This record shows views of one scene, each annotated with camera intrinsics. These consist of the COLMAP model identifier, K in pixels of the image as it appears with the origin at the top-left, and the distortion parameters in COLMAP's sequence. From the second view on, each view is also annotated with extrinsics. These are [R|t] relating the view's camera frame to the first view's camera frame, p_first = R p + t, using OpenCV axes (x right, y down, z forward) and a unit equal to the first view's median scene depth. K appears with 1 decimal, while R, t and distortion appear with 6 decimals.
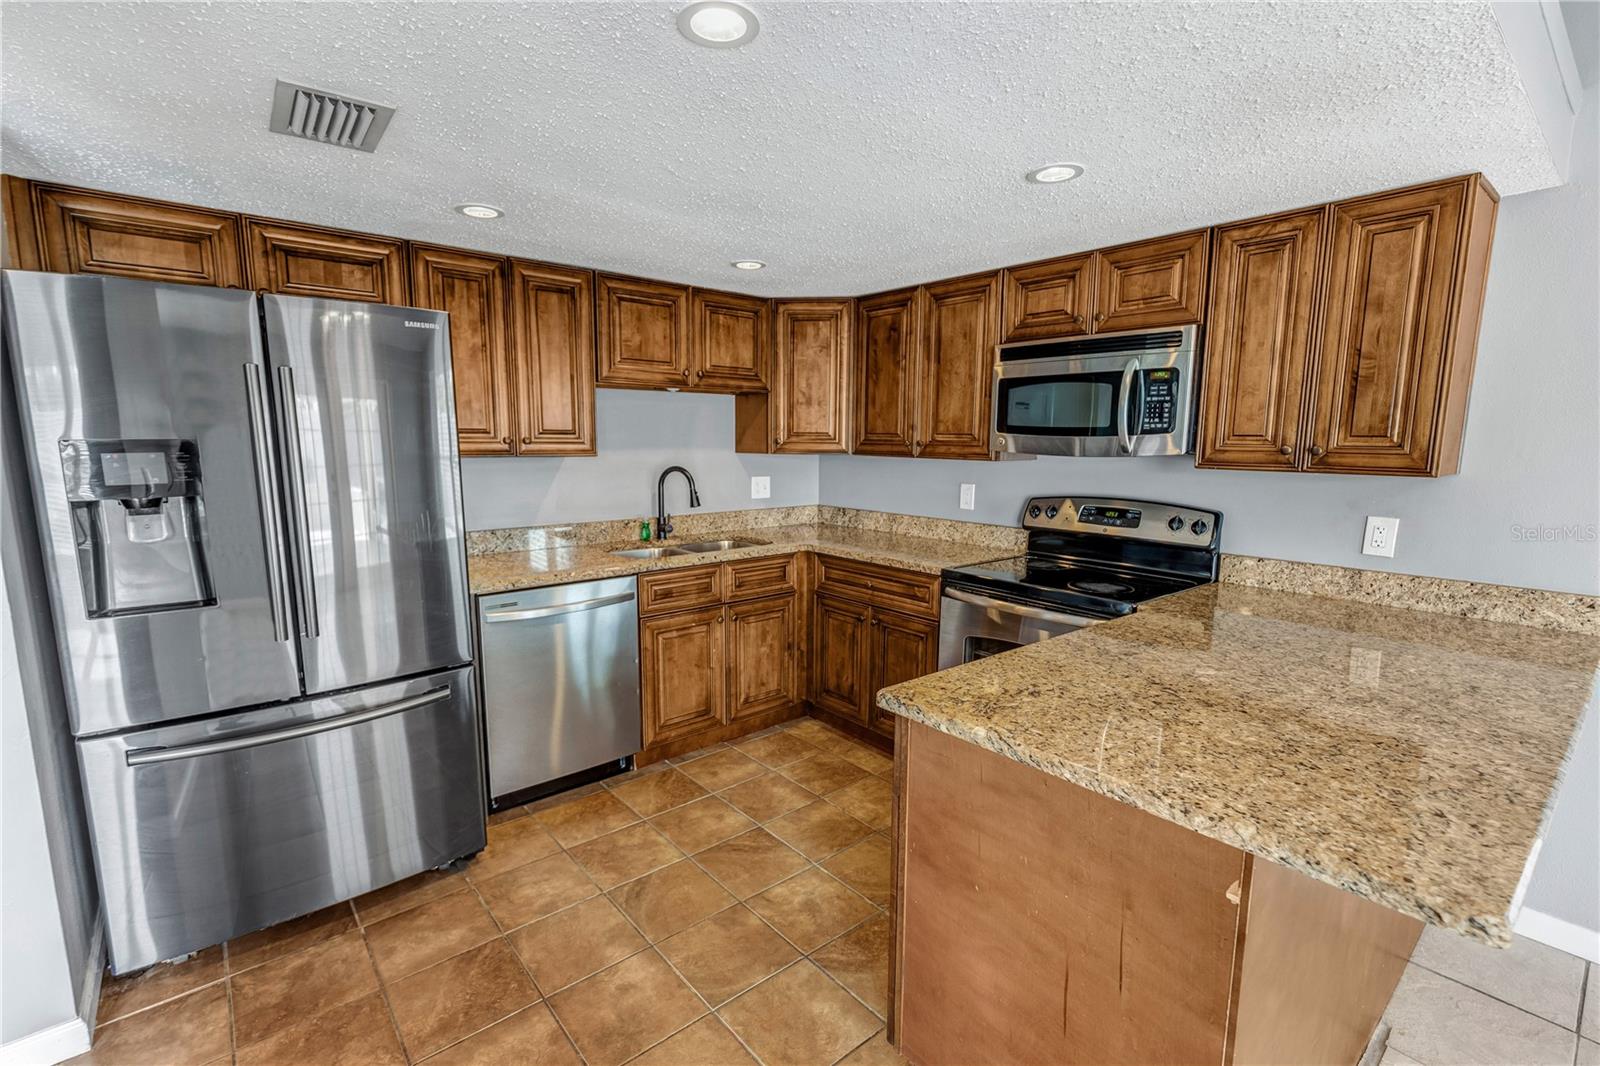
lens RADIAL K [[713.5, 0, 775.4], [0, 713.5, 542.9], [0, 0, 1]] dist [0.002439, -0.000103]
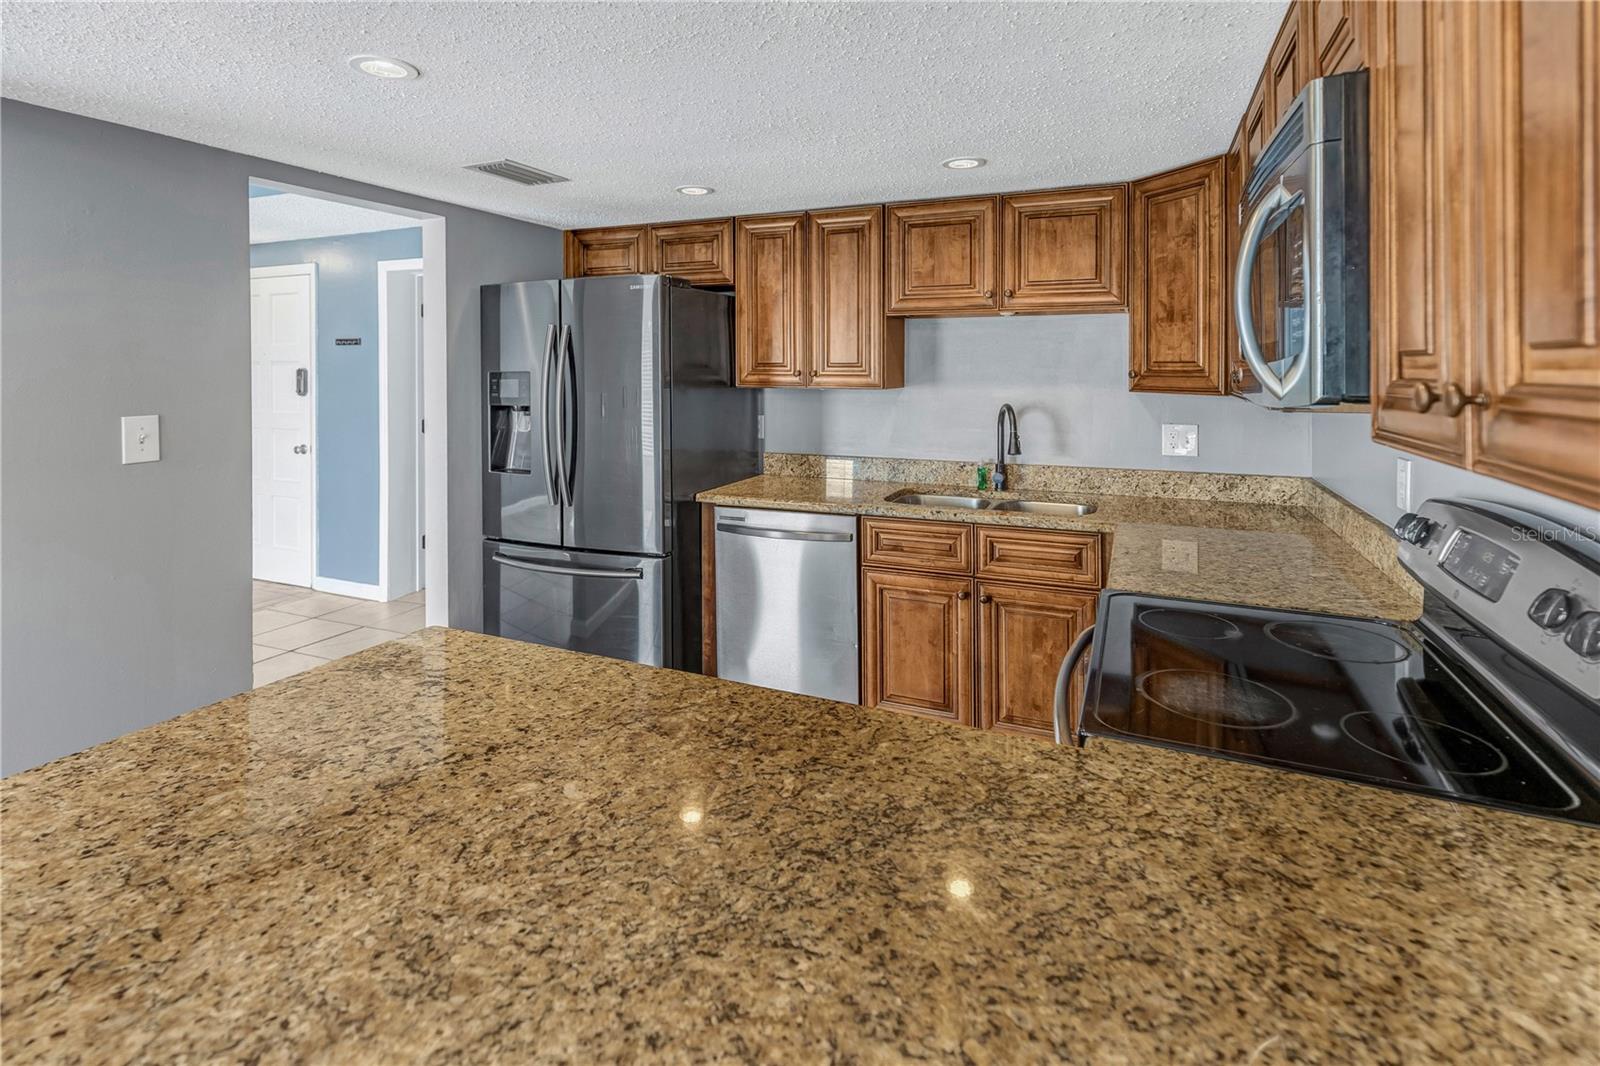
lens RADIAL K [[765.0, 0, 819.8], [0, 765.0, 391.2], [0, 0, 1]] dist [0.003864, -0.001003]
pose [[0.473631, 0.018097, -0.880538, 0.611052], [-0.126540, 0.990814, -0.047701, -0.058564], [0.871586, 0.134017, 0.471570, 0.431901]]
